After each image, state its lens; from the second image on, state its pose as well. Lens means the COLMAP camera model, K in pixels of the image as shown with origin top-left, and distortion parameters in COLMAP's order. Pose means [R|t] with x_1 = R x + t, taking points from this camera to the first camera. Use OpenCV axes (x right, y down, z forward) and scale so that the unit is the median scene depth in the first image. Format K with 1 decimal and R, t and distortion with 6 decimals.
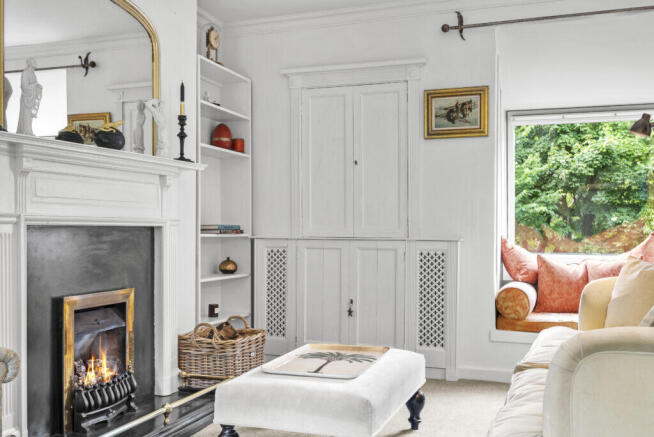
lens RADIAL K [[650.2, 0, 327.4], [0, 650.2, 220.2], [0, 0, 1]] dist [-0.000895, 0.000000]
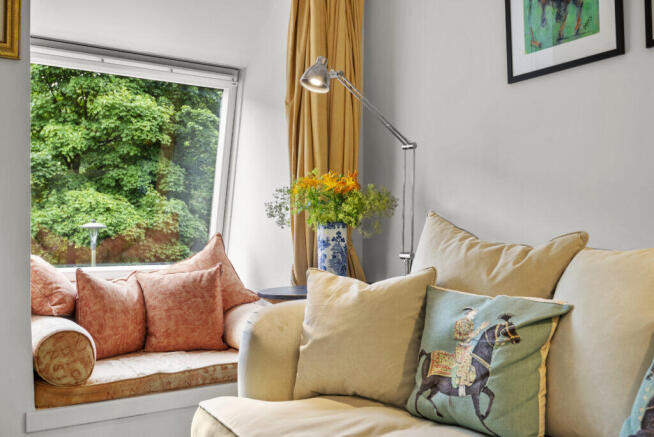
lens RADIAL K [[650.2, 0, 327.9], [0, 650.2, 215.5], [0, 0, 1]] dist [-0.000895, 0.000000]
pose [[0.594410, 0.009518, 0.804106, -0.042651], [-0.002813, 0.999948, -0.009756, 0.006739], [-0.804158, 0.003537, 0.594406, 0.485725]]
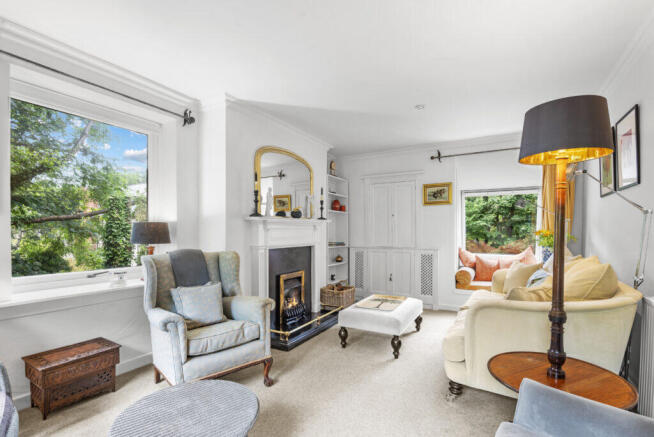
lens RADIAL K [[305.0, 0, 330.5], [0, 305.0, 230.2], [0, 0, 1]] dist [-0.017336, -0.002446]
pose [[0.987790, -0.001733, -0.155783, -0.007784], [0.003225, 0.999951, 0.009326, -0.049200], [0.155759, -0.009715, 0.987747, -0.123764]]
